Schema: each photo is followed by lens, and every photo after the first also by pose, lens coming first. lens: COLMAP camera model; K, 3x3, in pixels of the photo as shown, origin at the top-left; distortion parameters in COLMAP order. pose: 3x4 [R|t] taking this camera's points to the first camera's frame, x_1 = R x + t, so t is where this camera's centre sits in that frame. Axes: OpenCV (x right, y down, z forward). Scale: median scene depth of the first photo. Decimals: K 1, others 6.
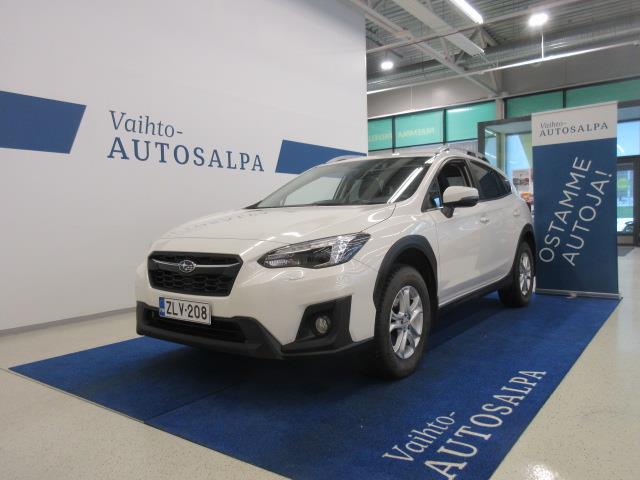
lens RADIAL K [[498.0, 0, 320.0], [0, 498.0, 240.0], [0, 0, 1]] dist [0.012964, -0.004386]
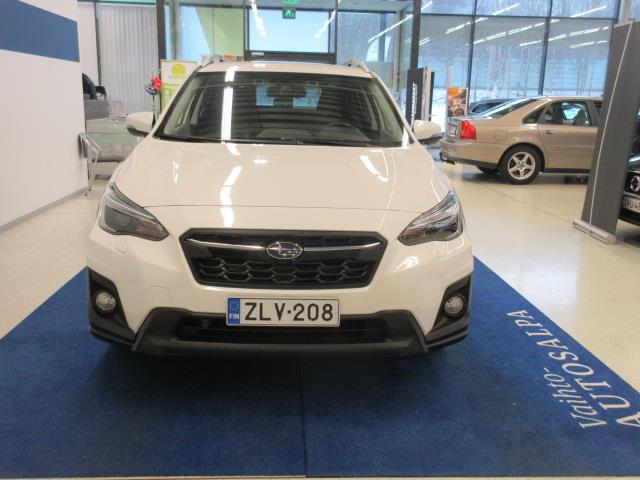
lens RADIAL K [[632.6, 0, 320.0], [0, 632.6, 240.0], [0, 0, 1]] dist [0.060363, -0.003038]
pose [[0.765673, -0.093659, 0.636375, -0.826122], [-0.018893, 0.985641, 0.167794, -0.116018], [-0.642952, -0.140499, 0.752909, 0.317304]]
